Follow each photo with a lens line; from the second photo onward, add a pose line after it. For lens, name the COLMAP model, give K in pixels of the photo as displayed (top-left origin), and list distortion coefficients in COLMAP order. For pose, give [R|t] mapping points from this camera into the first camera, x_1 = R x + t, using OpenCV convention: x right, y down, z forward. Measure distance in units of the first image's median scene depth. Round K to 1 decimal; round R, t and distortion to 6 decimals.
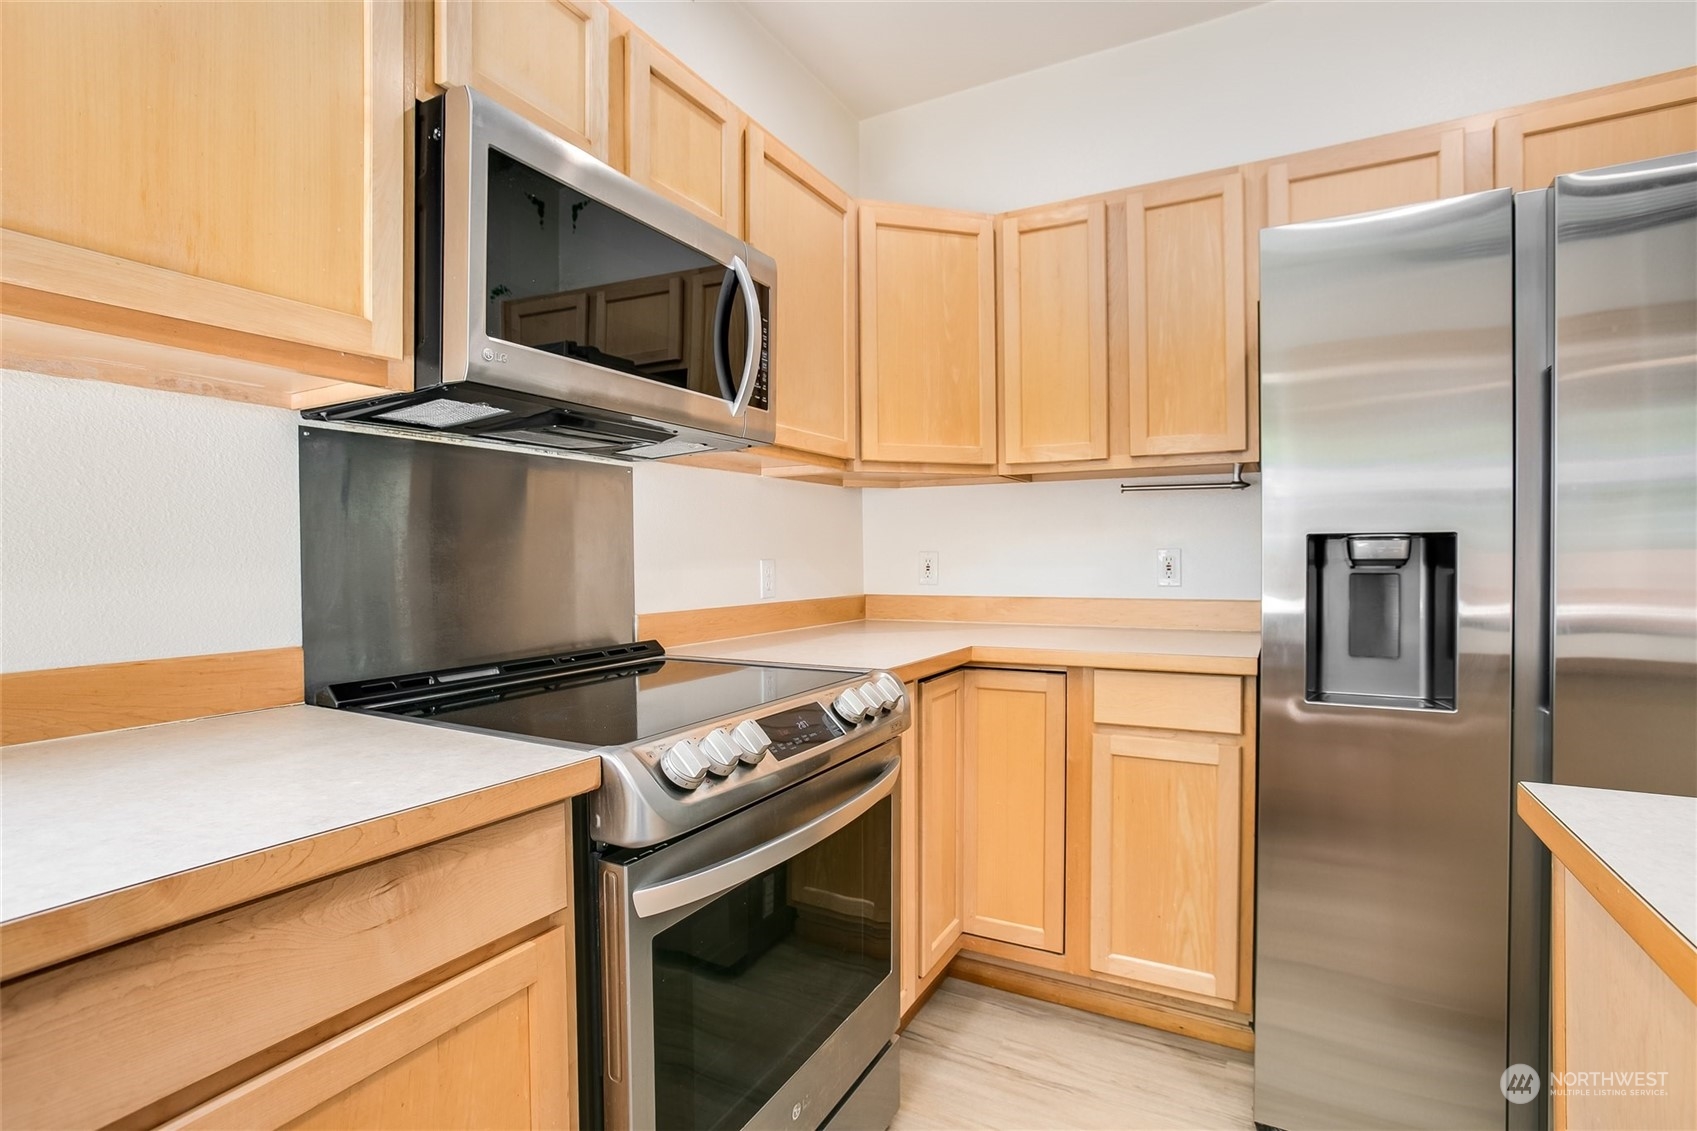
lens RADIAL K [[811.7, 0, 846.9], [0, 811.7, 570.1], [0, 0, 1]] dist [-0.066834, 0.025001]
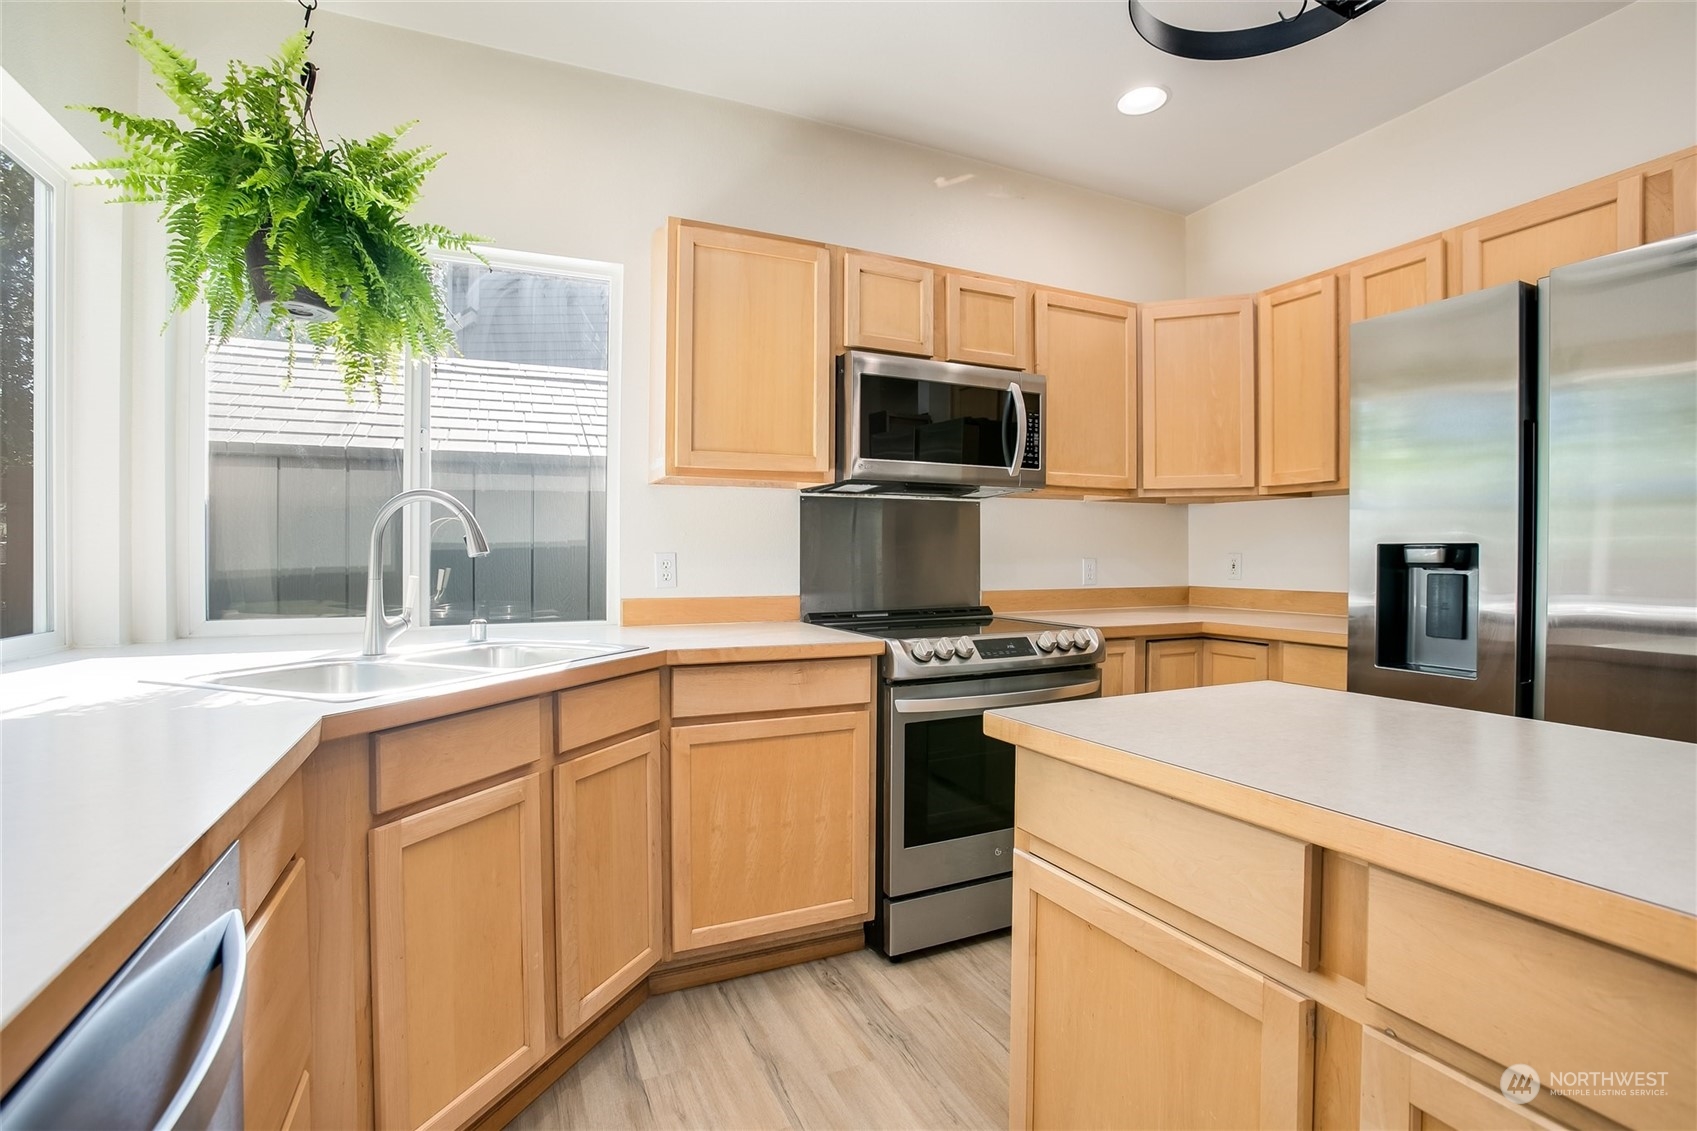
lens RADIAL K [[811.9, 0, 877.7], [0, 811.9, 564.0], [0, 0, 1]] dist [-0.027398, 0.000135]
pose [[0.821875, 0.015955, -0.569445, 0.610635], [-0.017403, 0.999844, 0.002897, -0.000808], [0.569402, 0.007529, 0.822025, -0.584090]]
